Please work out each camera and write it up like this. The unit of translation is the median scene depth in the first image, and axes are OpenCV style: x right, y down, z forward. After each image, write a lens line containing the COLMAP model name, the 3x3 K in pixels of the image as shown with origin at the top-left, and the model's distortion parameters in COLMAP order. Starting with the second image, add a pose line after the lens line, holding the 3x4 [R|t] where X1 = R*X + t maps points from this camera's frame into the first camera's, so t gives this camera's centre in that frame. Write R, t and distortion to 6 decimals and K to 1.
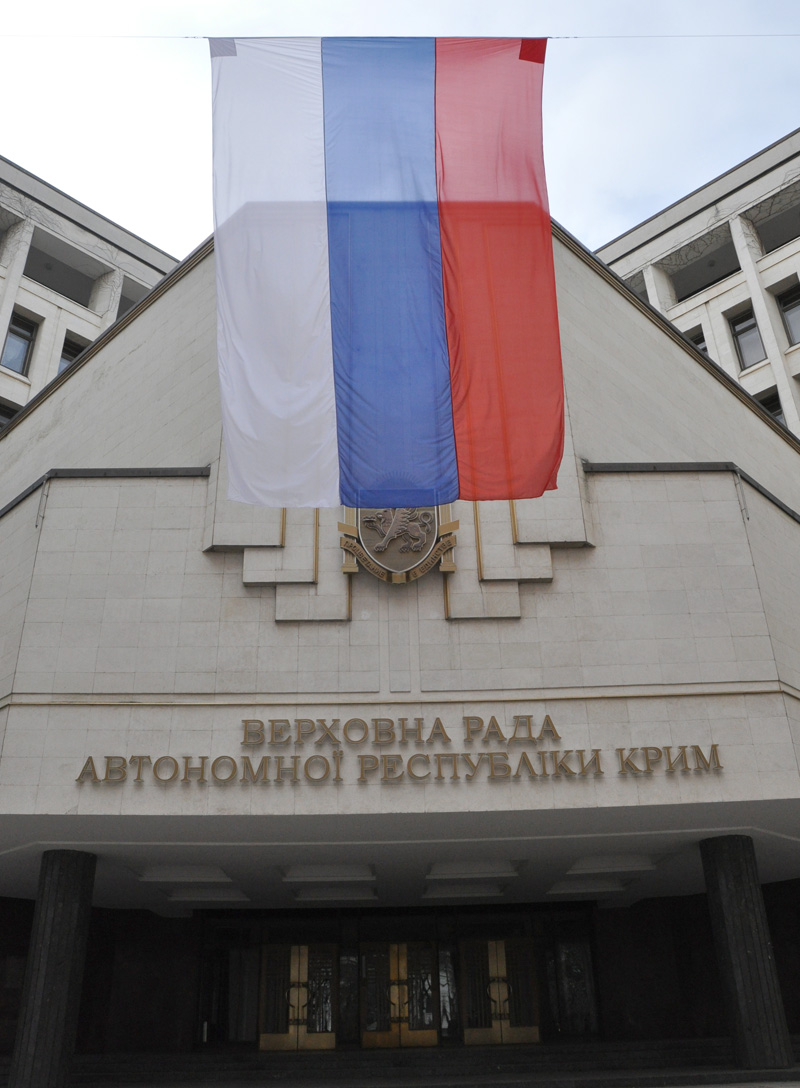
lens RADIAL K [[884.9, 0, 400.0], [0, 884.9, 544.0], [0, 0, 1]] dist [-0.098028, 0.002166]
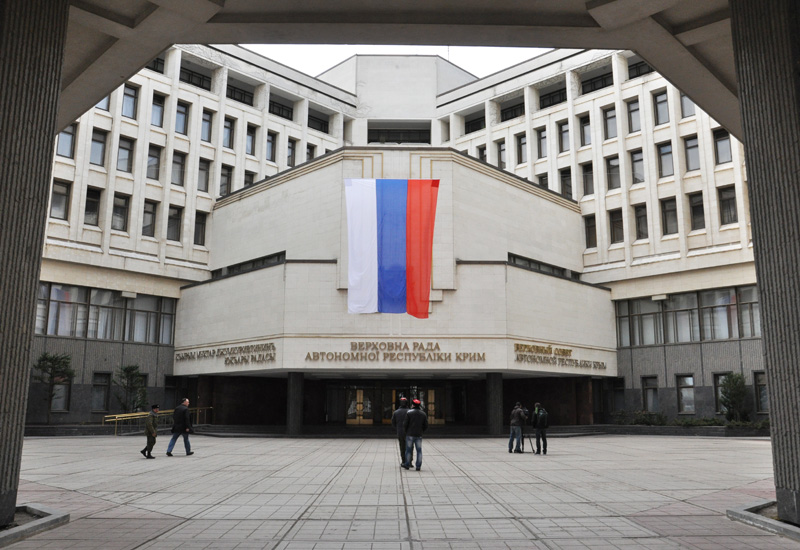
lens RADIAL K [[697.6, 0, 400.0], [0, 697.6, 275.0], [0, 0, 1]] dist [0.001232, -0.000281]
pose [[0.999572, 0.026058, -0.013333, 0.050503], [-0.020188, 0.943562, 0.330581, -0.996643], [0.021195, -0.330170, 0.943684, -1.575564]]
